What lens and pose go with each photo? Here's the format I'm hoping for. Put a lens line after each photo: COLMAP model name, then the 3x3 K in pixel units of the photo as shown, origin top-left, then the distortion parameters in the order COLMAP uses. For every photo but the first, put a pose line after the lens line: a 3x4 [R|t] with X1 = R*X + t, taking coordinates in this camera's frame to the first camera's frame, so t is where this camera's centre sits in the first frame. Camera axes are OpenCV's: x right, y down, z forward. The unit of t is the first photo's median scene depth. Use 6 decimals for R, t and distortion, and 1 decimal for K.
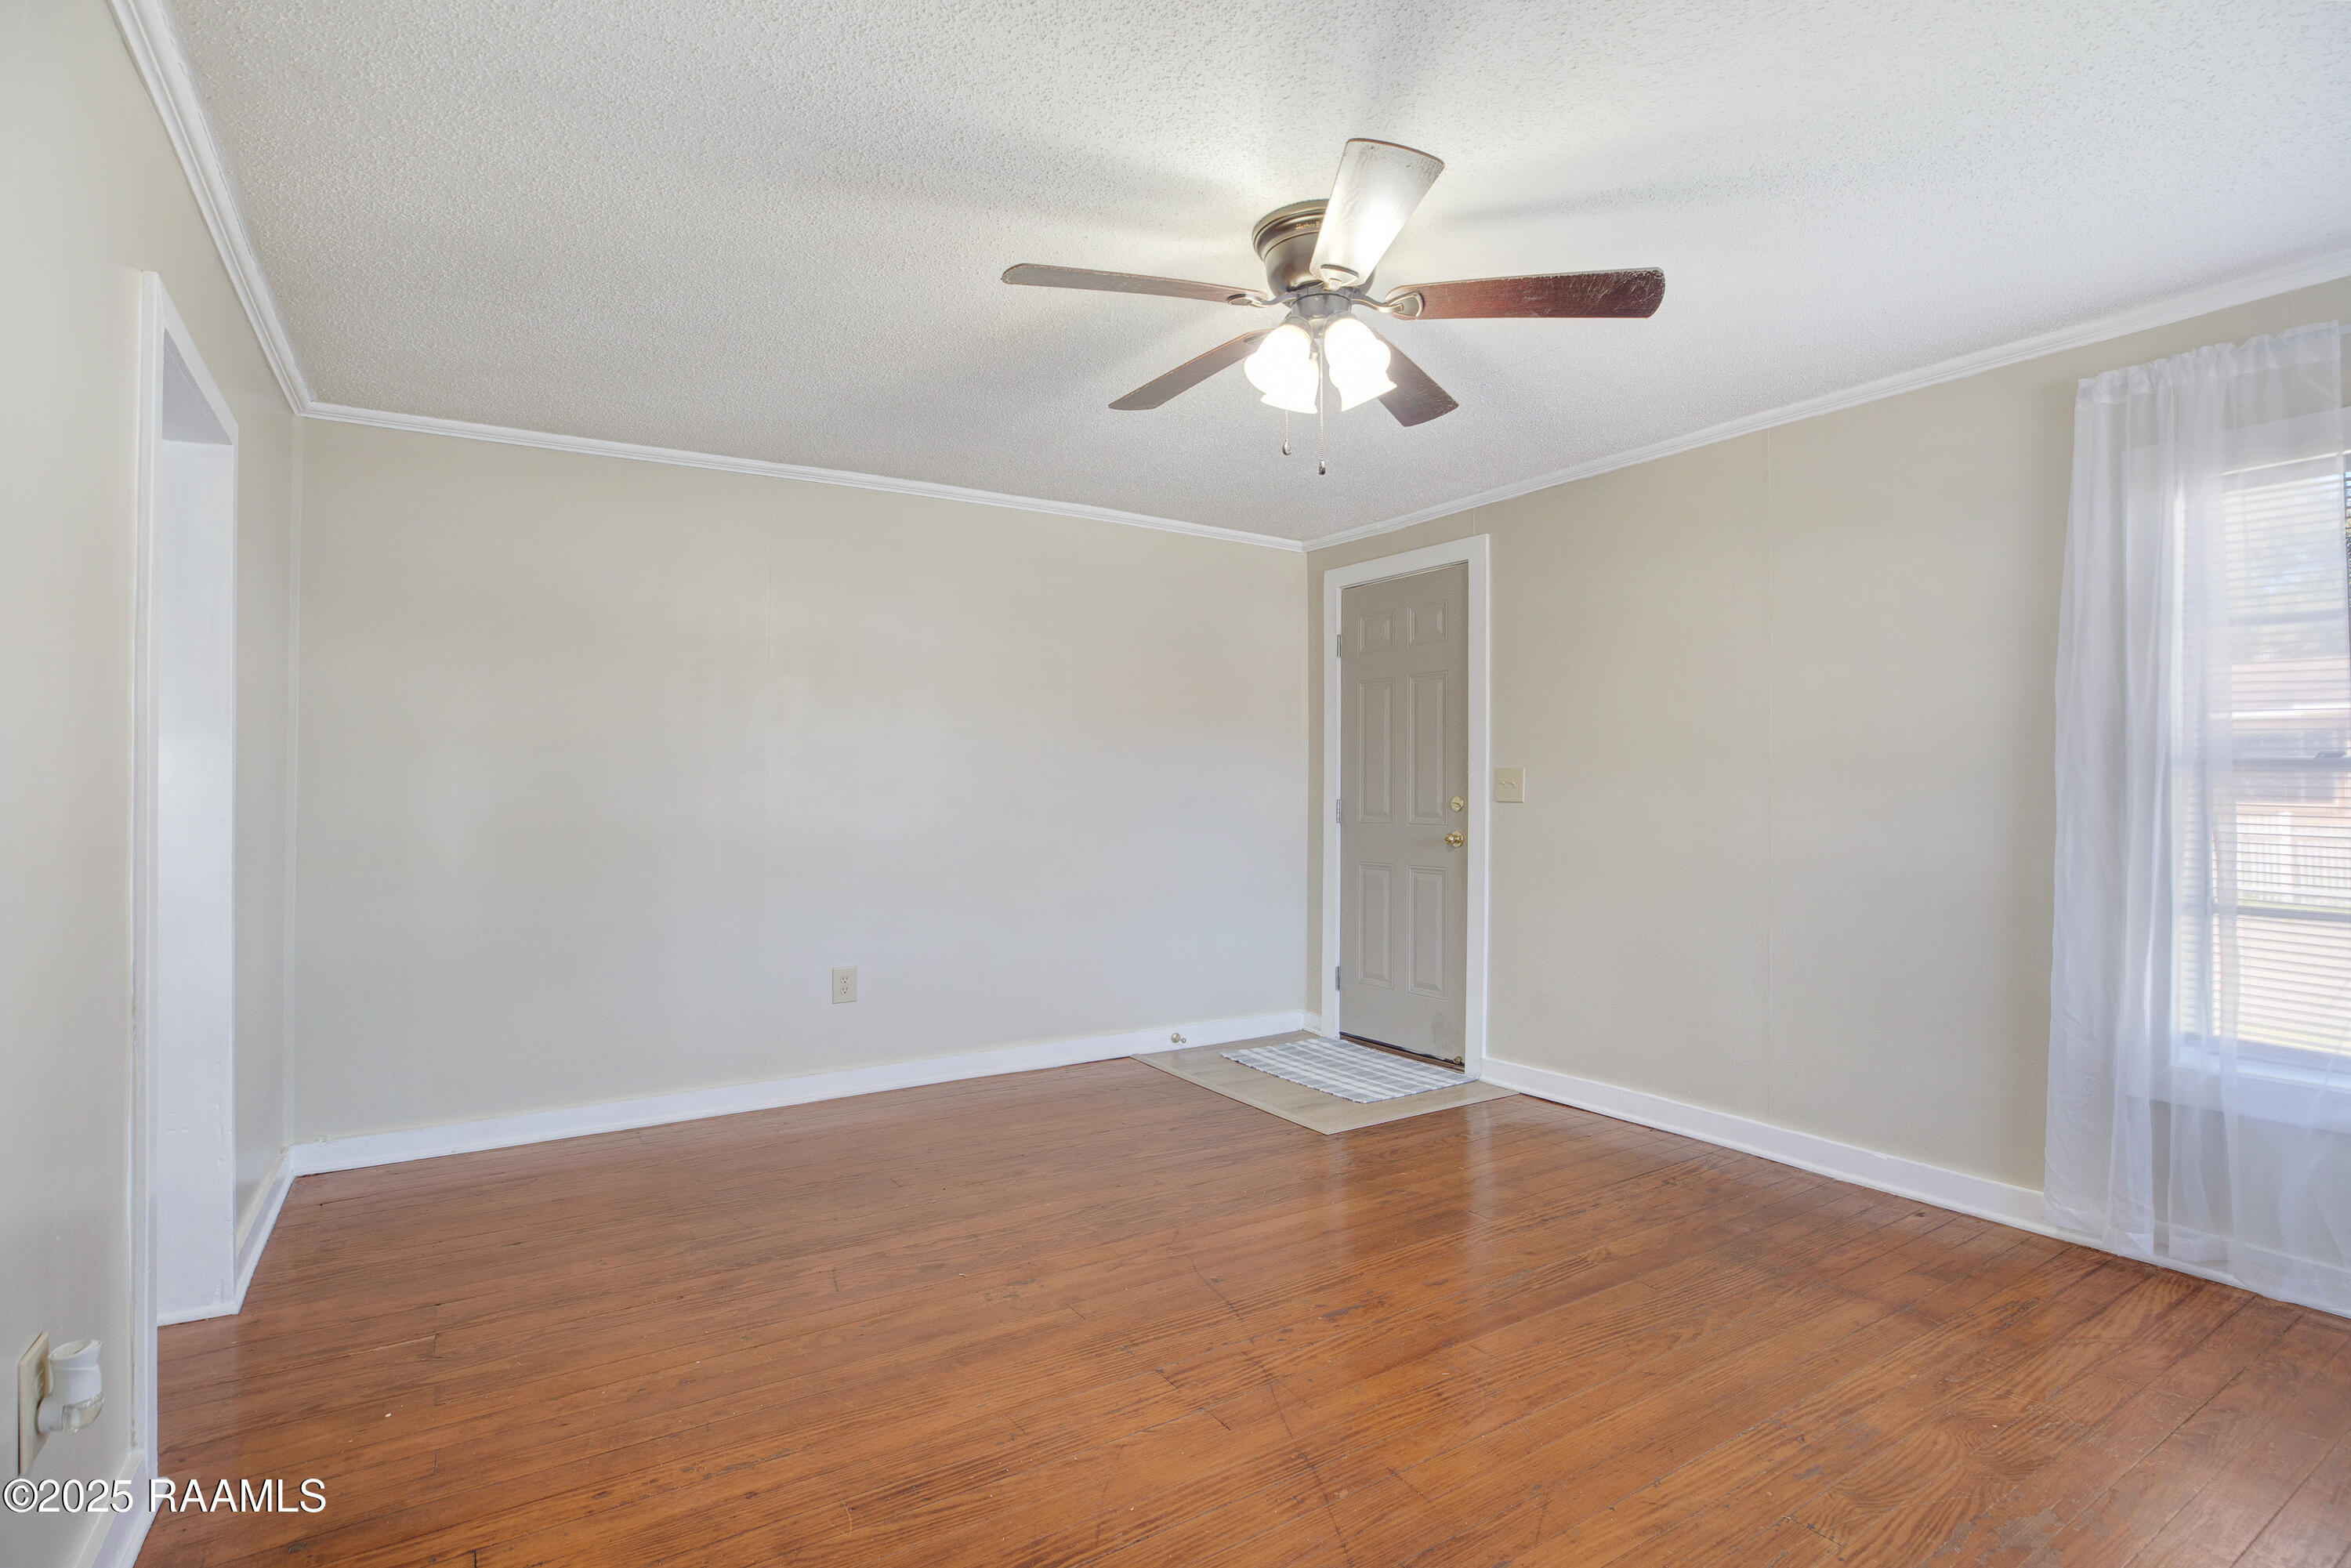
lens RADIAL K [[1137.4, 0, 1175.5], [0, 1137.4, 784.0], [0, 0, 1]] dist [-0.000287, 0.000431]
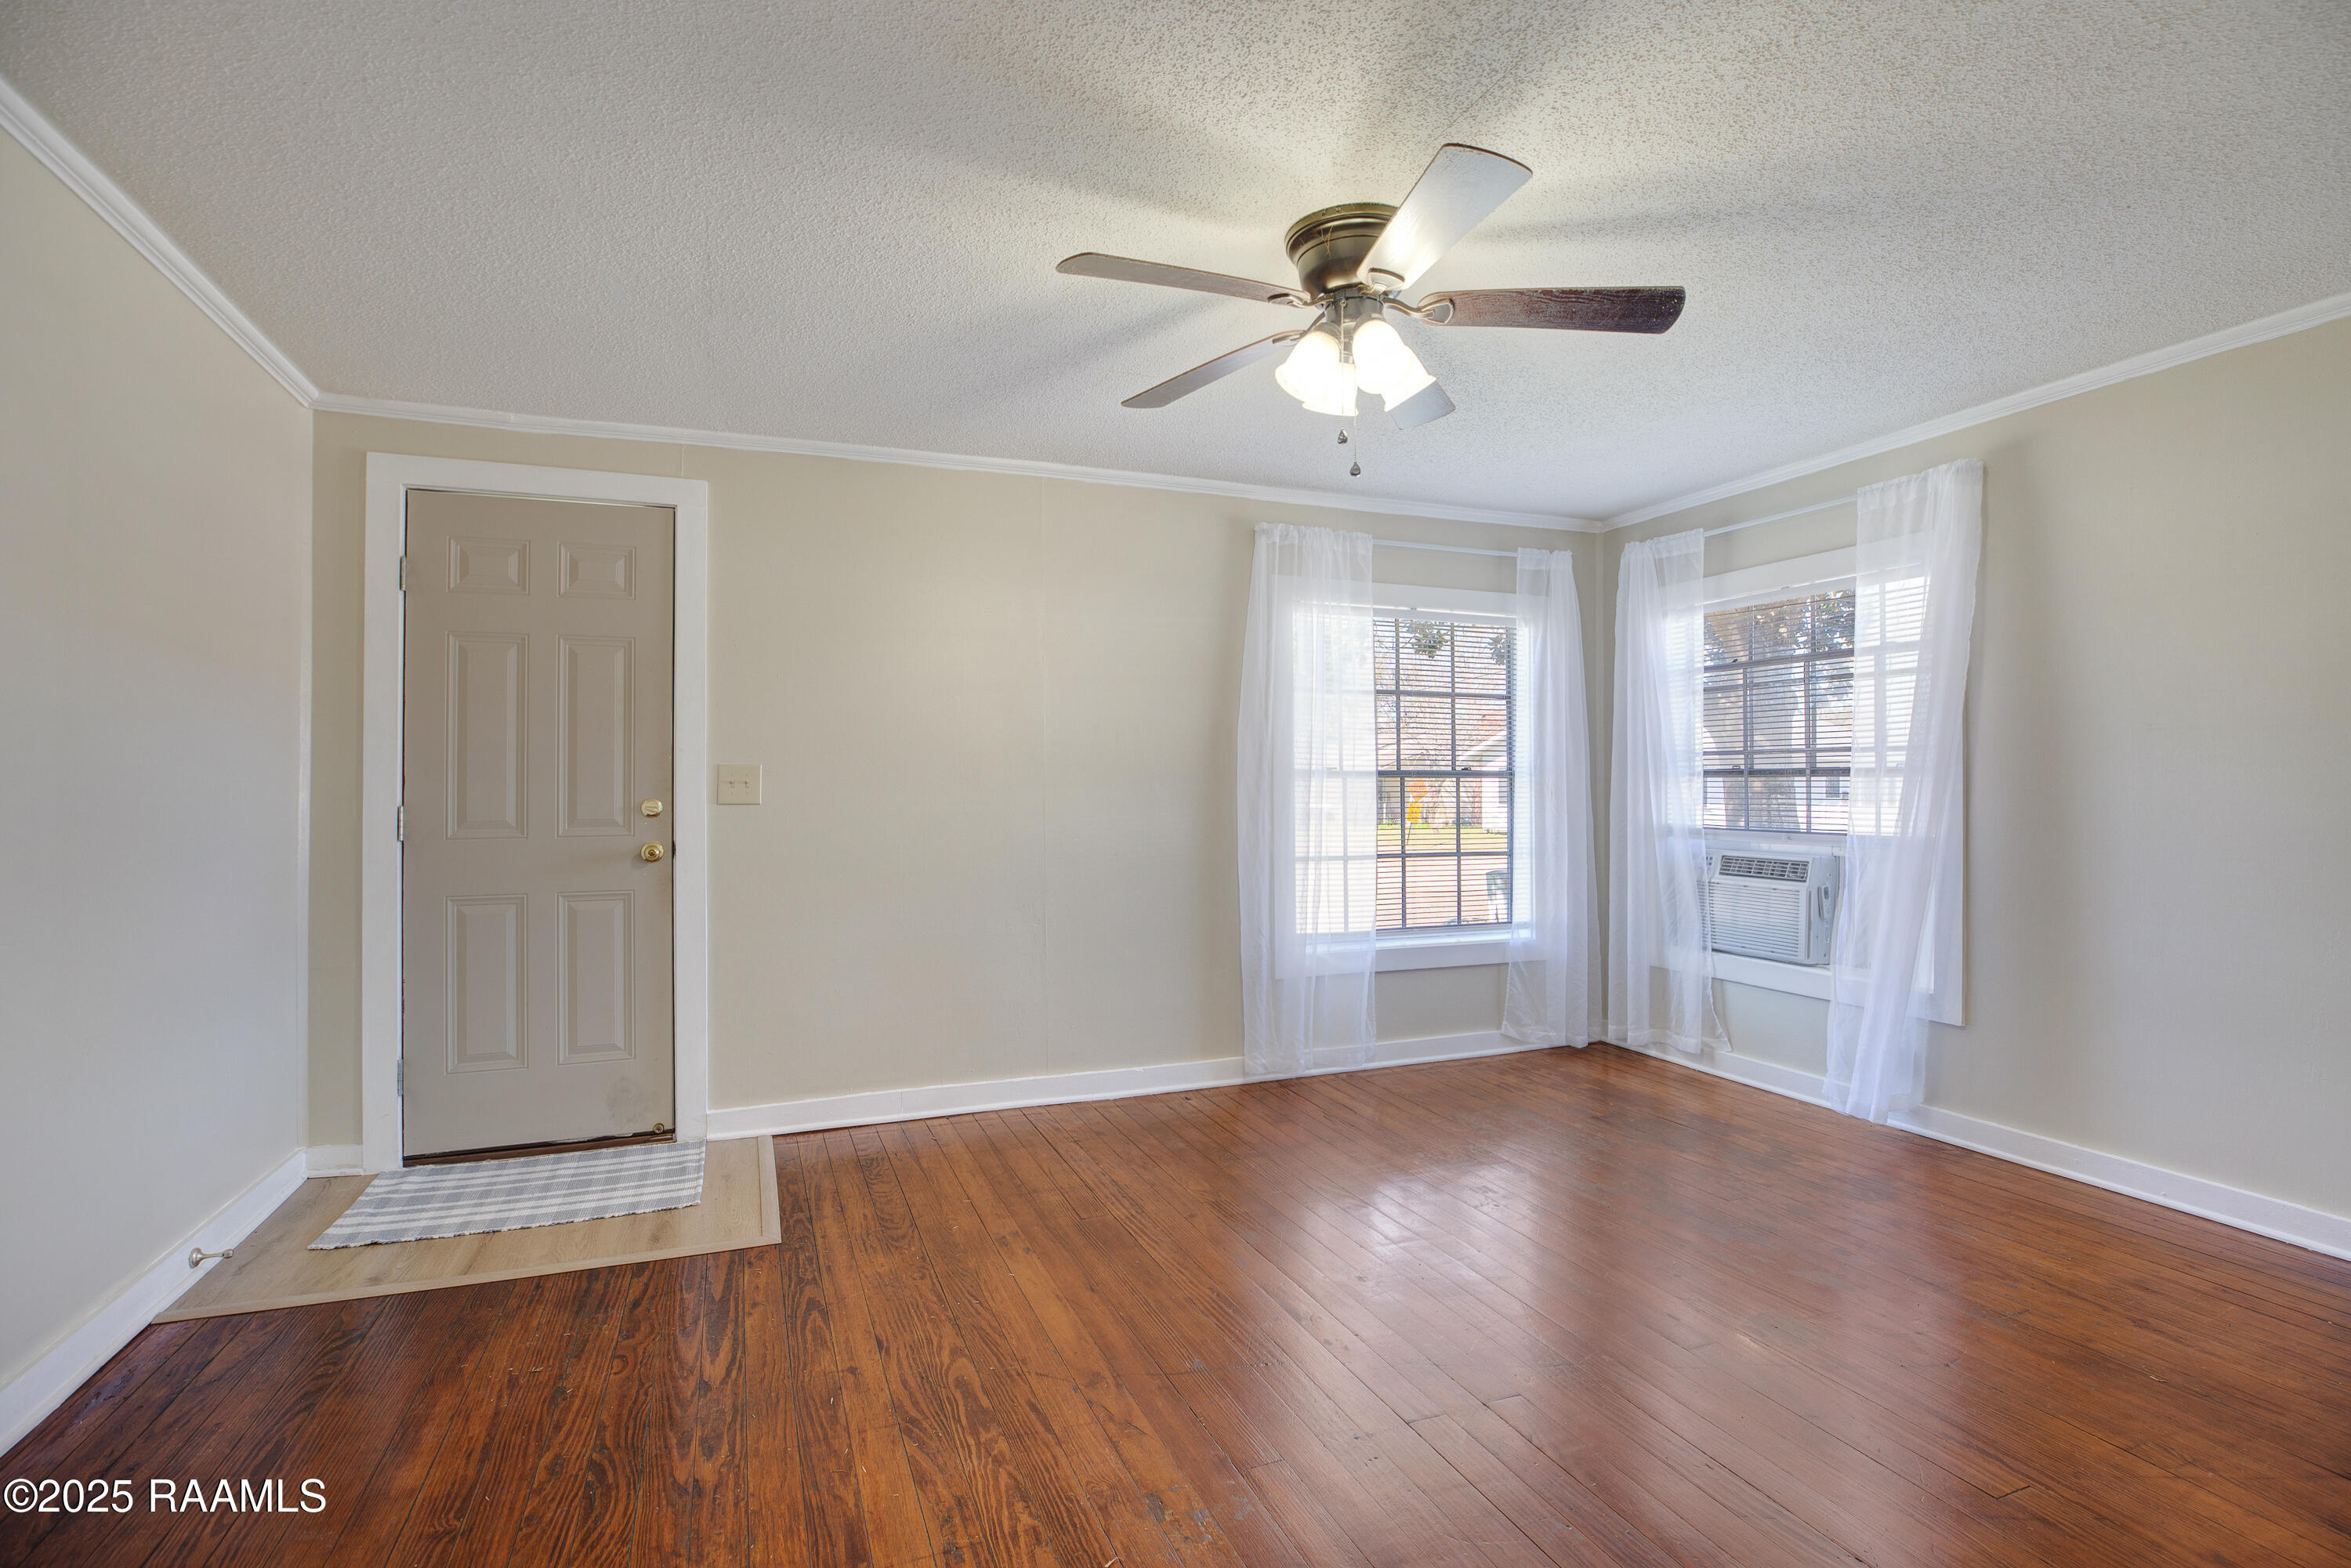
lens RADIAL K [[1159.4, 0, 1158.0], [0, 1159.4, 802.0], [0, 0, 1]] dist [-0.002993, 0.000242]
pose [[0.215858, -0.016380, 0.976287, -0.580525], [-0.005156, 0.999826, 0.017915, -0.003712], [-0.976411, -0.008901, 0.215736, 0.601135]]
